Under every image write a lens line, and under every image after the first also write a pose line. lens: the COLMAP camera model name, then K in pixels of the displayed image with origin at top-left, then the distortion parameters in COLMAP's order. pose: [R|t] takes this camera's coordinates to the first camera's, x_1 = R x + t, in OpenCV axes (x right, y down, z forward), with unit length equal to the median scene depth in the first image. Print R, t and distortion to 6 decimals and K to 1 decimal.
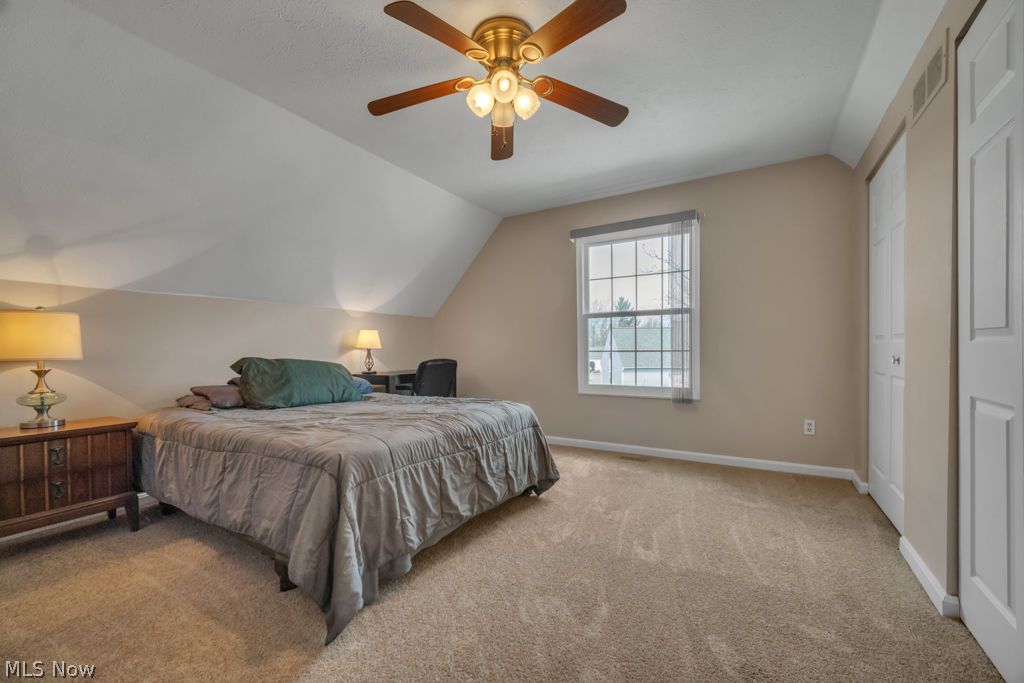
lens RADIAL K [[412.4, 0, 515.0], [0, 412.4, 354.8], [0, 0, 1]] dist [-0.005239, 0.001773]
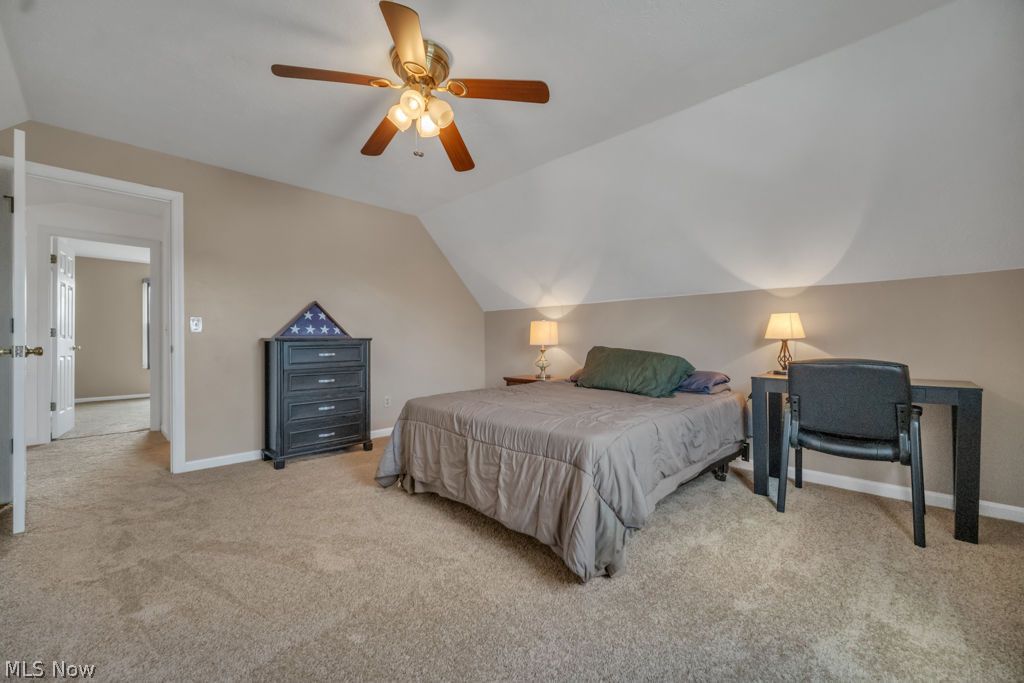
lens RADIAL K [[412.4, 0, 514.4], [0, 412.4, 341.2], [0, 0, 1]] dist [-0.005239, 0.001773]
pose [[-0.239300, 0.010258, -0.970892, 0.808951], [-0.009793, 0.999868, 0.012977, -0.028260], [0.970896, 0.012614, -0.239168, 1.260070]]
